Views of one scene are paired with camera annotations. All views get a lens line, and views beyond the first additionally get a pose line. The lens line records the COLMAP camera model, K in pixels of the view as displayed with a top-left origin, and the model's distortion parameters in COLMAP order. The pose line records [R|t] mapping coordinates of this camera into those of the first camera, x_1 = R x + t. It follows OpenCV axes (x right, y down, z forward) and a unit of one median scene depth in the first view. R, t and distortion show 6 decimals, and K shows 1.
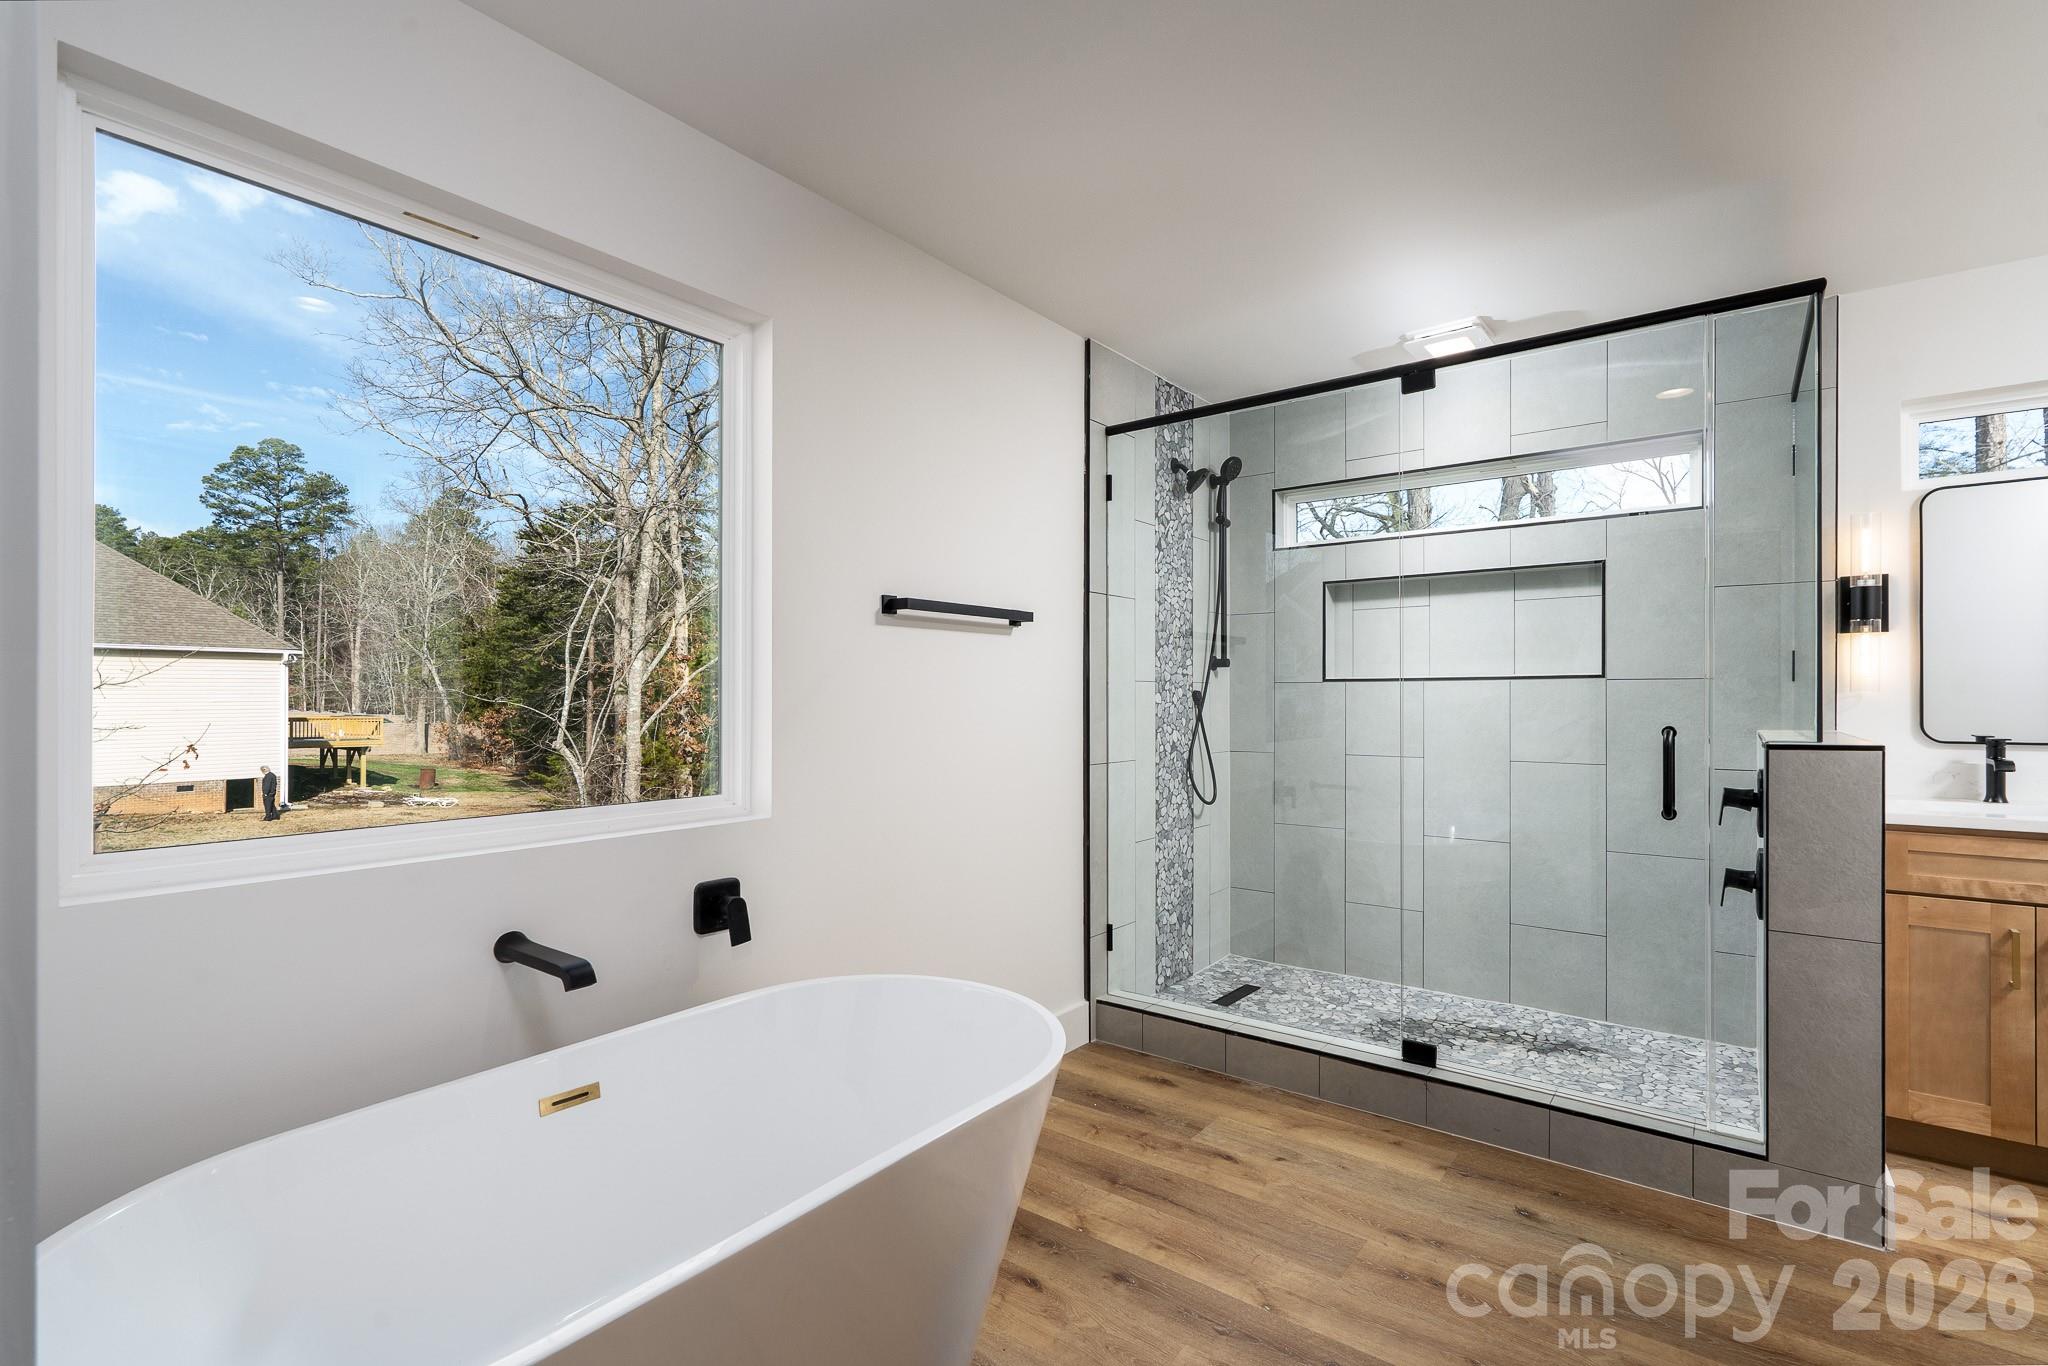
lens RADIAL K [[938.8, 0, 1003.8], [0, 938.8, 690.6], [0, 0, 1]] dist [-0.003976, -0.000375]
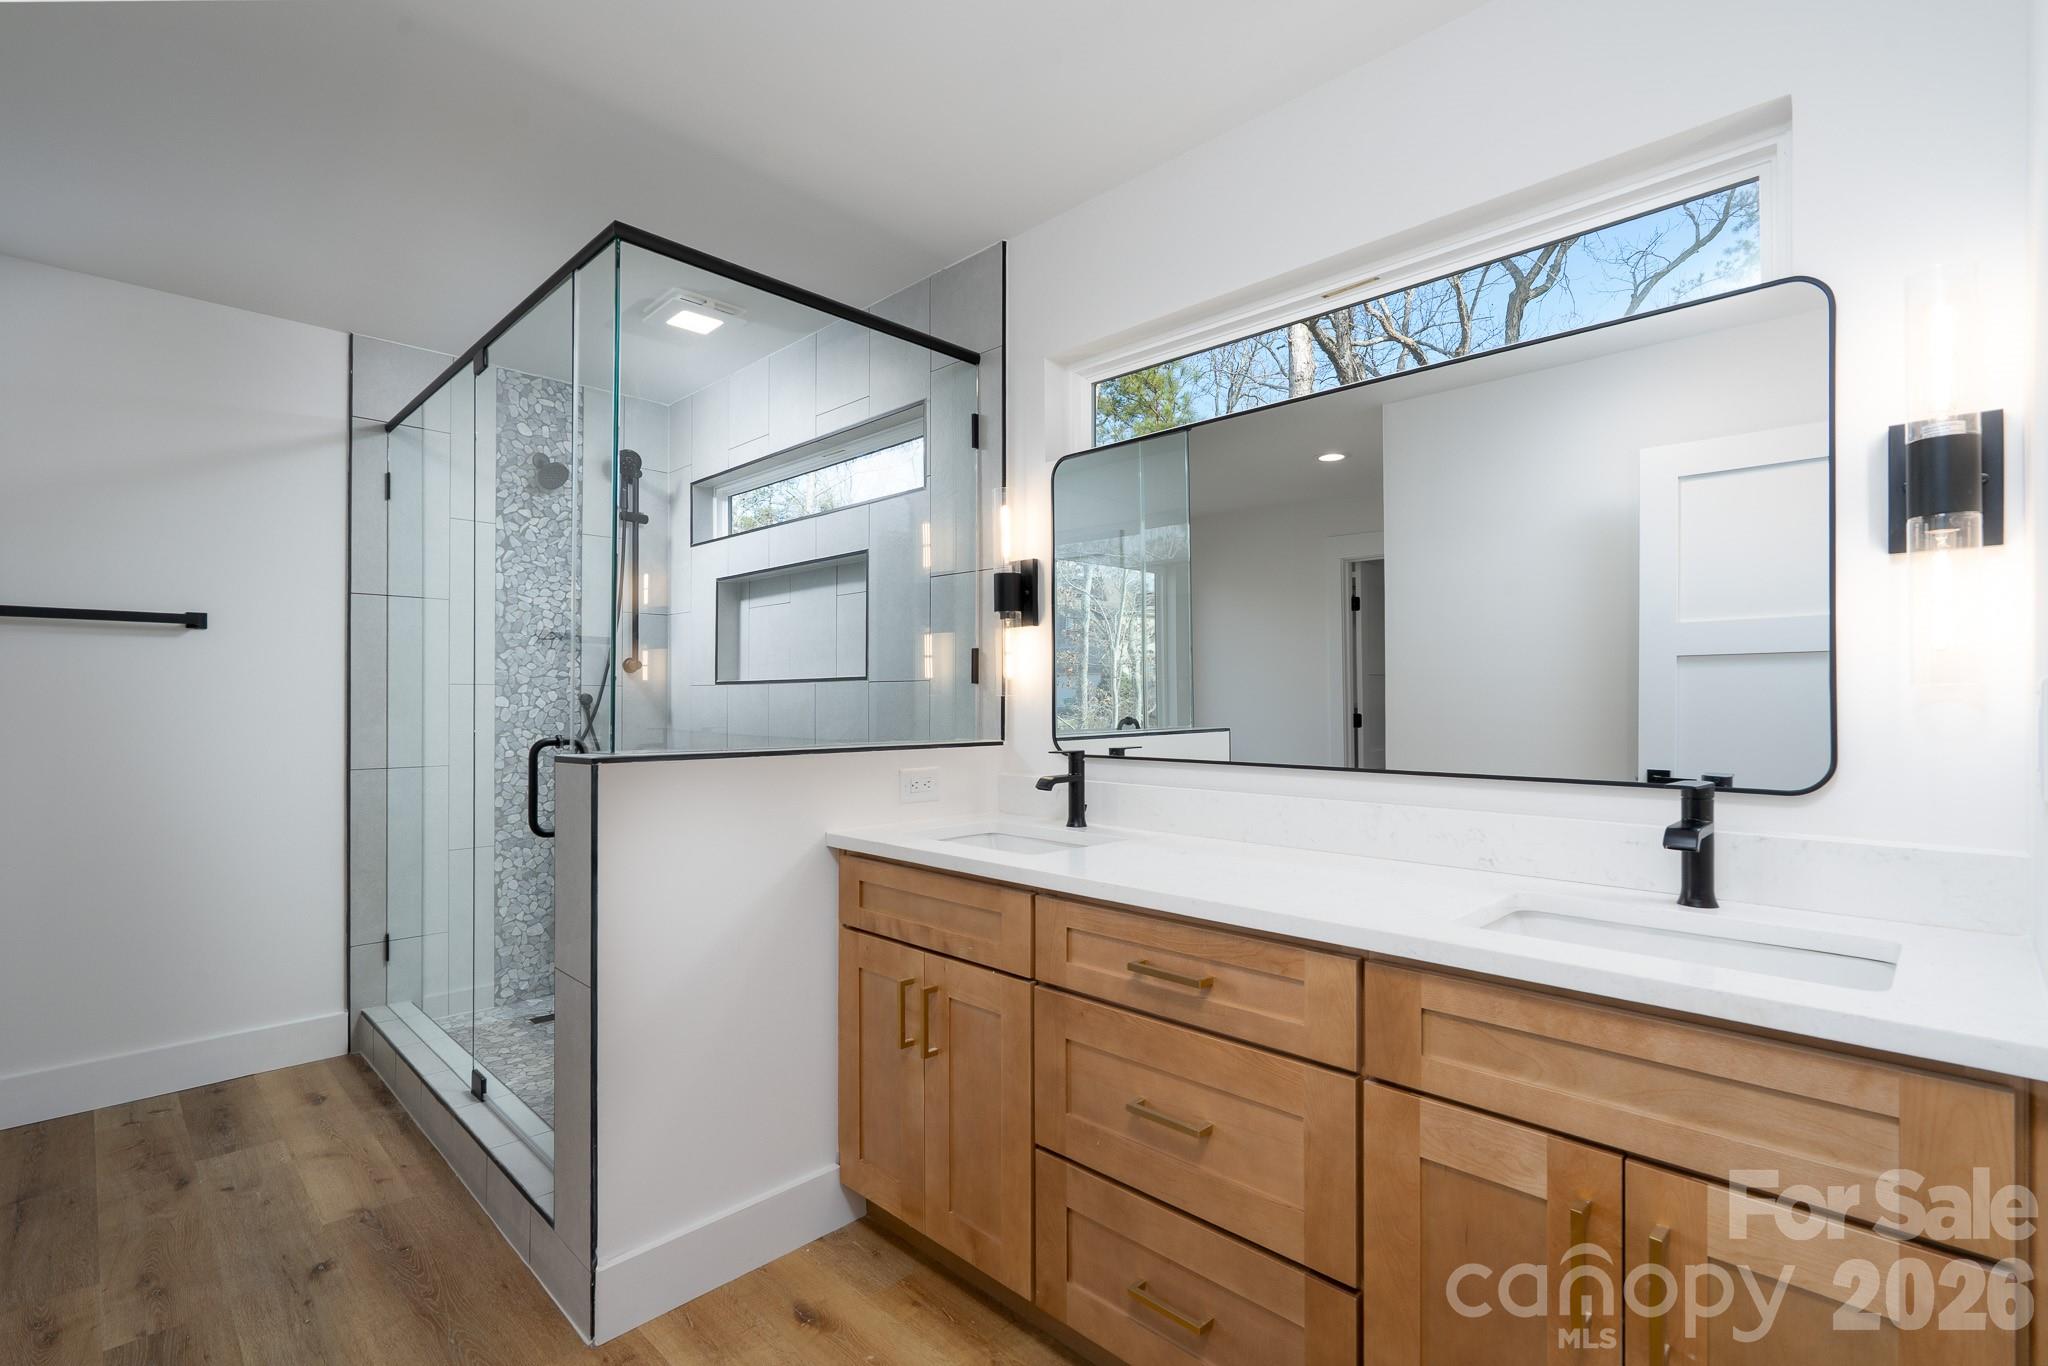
lens RADIAL K [[938.7, 0, 954.3], [0, 938.7, 692.7], [0, 0, 1]] dist [0.002161, 0.000490]
pose [[0.991432, 0.000666, -0.130624, 0.751492], [-0.000847, 0.999999, -0.001329, -0.000345], [0.130623, 0.001429, 0.991431, 0.100662]]
